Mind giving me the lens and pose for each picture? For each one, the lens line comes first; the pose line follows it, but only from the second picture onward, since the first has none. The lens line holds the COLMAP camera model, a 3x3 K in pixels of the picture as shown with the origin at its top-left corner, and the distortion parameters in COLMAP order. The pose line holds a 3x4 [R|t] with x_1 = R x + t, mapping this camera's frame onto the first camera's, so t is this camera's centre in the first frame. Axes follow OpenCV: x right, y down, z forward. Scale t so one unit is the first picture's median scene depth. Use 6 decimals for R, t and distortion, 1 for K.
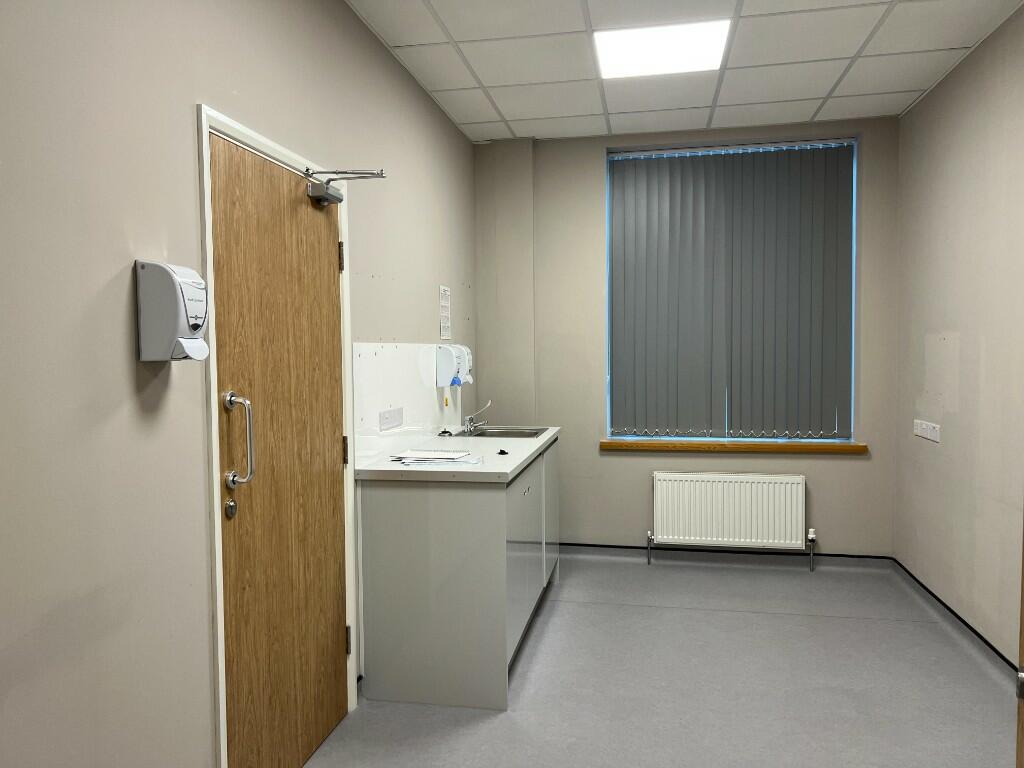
lens RADIAL K [[762.9, 0, 521.9], [0, 762.9, 366.0], [0, 0, 1]] dist [0.011048, 0.002427]
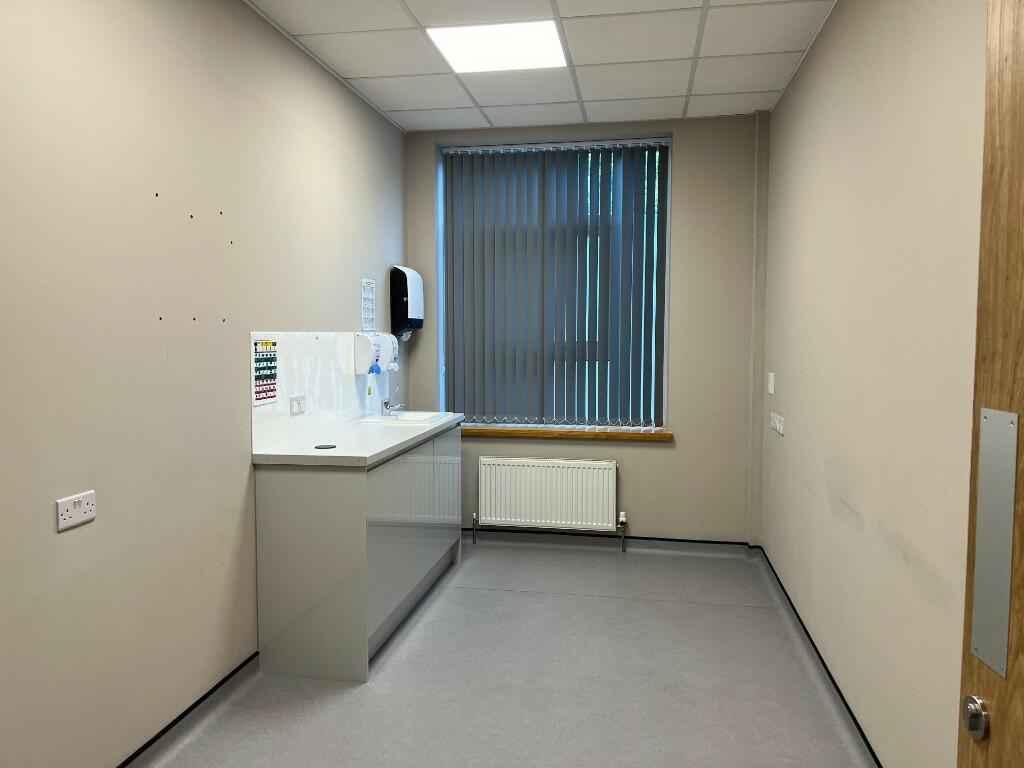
lens RADIAL K [[763.0, 0, 505.3], [0, 763.0, 382.6], [0, 0, 1]] dist [-0.001048, -0.003502]
pose [[0.999835, 0.013478, 0.012180, 0.189886], [-0.013911, 0.999246, 0.036238, -0.001023], [-0.011682, -0.036402, 0.999269, -0.038609]]
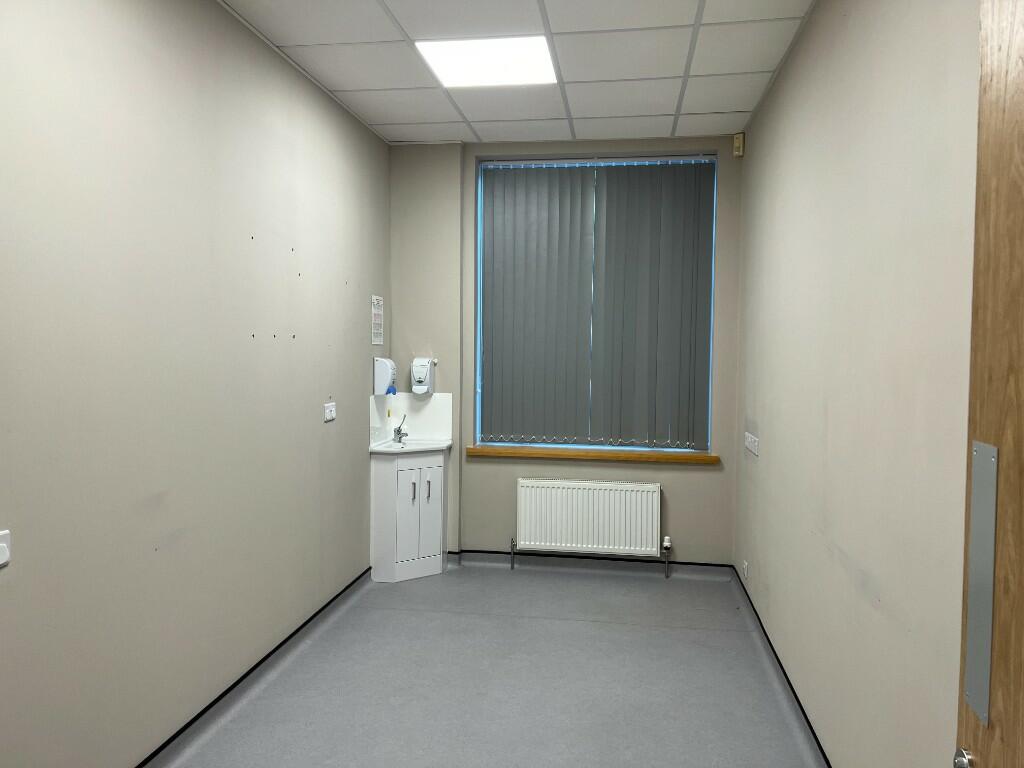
lens RADIAL K [[772.8, 0, 512.0], [0, 772.8, 384.0], [0, 0, 1]] dist [0.033156, 0.000534]
pose [[0.998932, 0.022039, 0.040606, 0.117324], [-0.022602, 0.999654, 0.013459, -0.000664], [-0.040295, -0.014363, 0.999085, -0.023908]]
